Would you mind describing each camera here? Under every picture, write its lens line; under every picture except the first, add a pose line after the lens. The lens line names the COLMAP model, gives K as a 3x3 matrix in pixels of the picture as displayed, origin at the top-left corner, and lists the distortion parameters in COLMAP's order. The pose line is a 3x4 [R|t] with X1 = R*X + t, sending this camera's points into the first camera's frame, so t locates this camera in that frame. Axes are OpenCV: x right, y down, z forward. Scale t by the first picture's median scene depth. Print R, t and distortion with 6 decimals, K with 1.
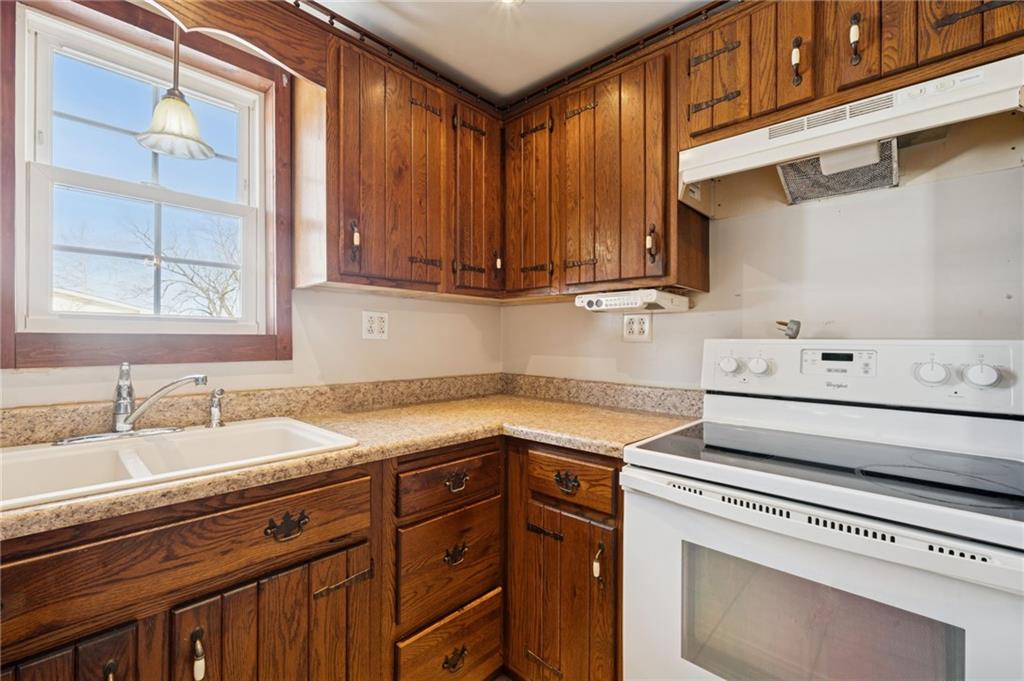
lens RADIAL K [[437.9, 0, 514.5], [0, 437.9, 339.4], [0, 0, 1]] dist [-0.004298, 0.000687]
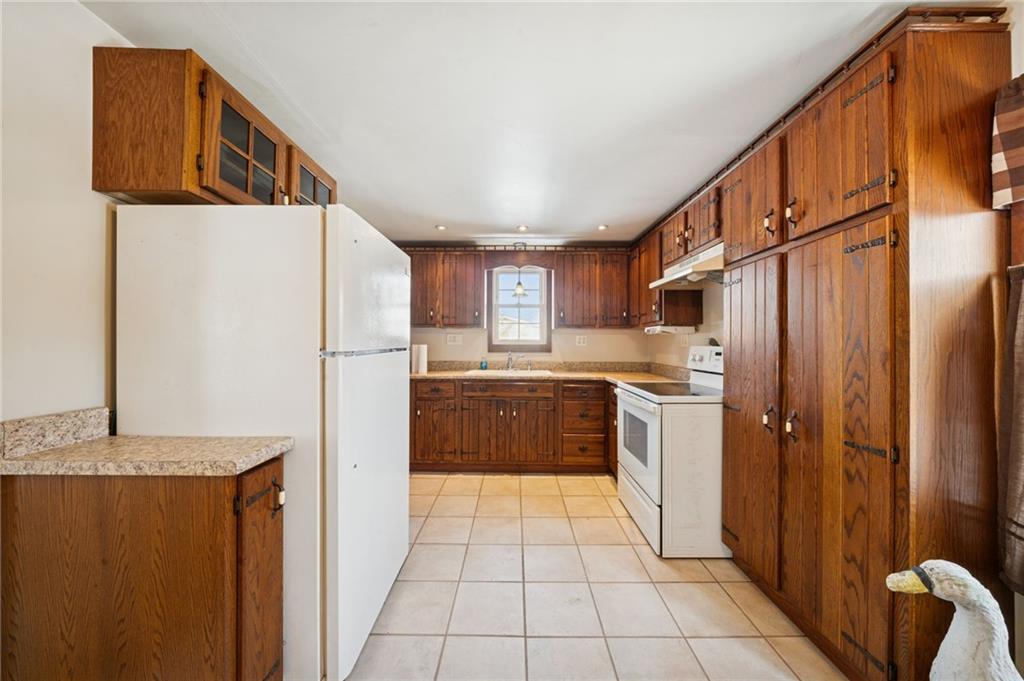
lens RADIAL K [[351.7, 0, 509.9], [0, 351.7, 341.7], [0, 0, 1]] dist [-0.005578, 0.000264]
pose [[0.668071, -0.009062, -0.744042, 1.300809], [0.002870, 0.999950, -0.009601, -0.009318], [0.744092, 0.004279, 0.668064, -1.000977]]
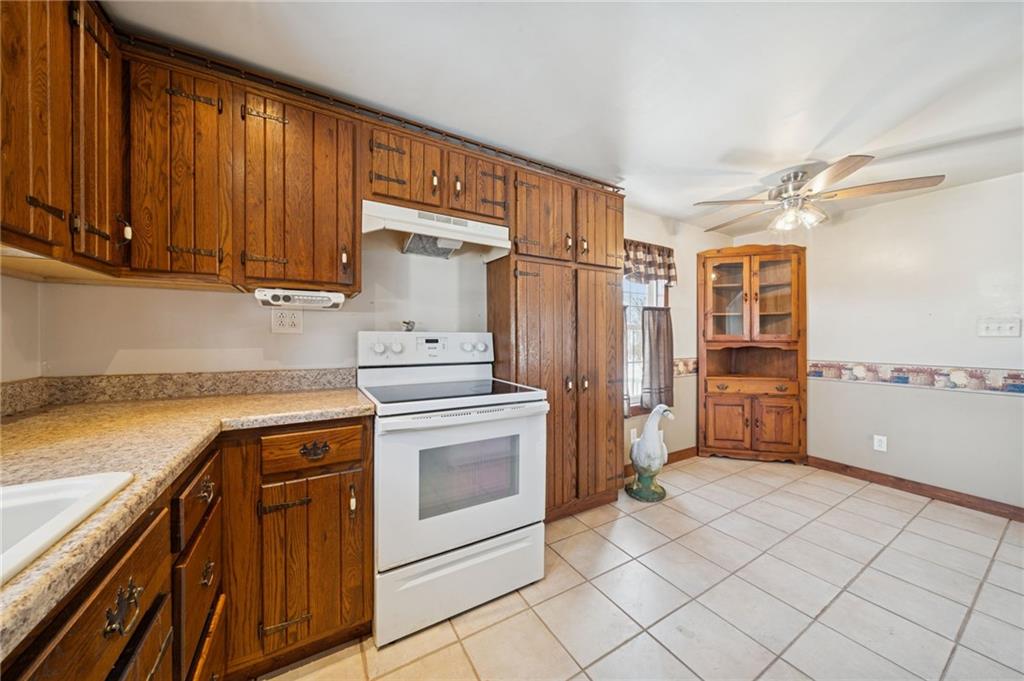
lens RADIAL K [[351.7, 0, 514.2], [0, 351.7, 340.4], [0, 0, 1]] dist [-0.005578, 0.000264]
pose [[0.274704, -0.014200, 0.961424, -0.609392], [-0.004181, 0.999864, 0.015963, 0.010257], [-0.961520, -0.008405, 0.274607, 0.212749]]
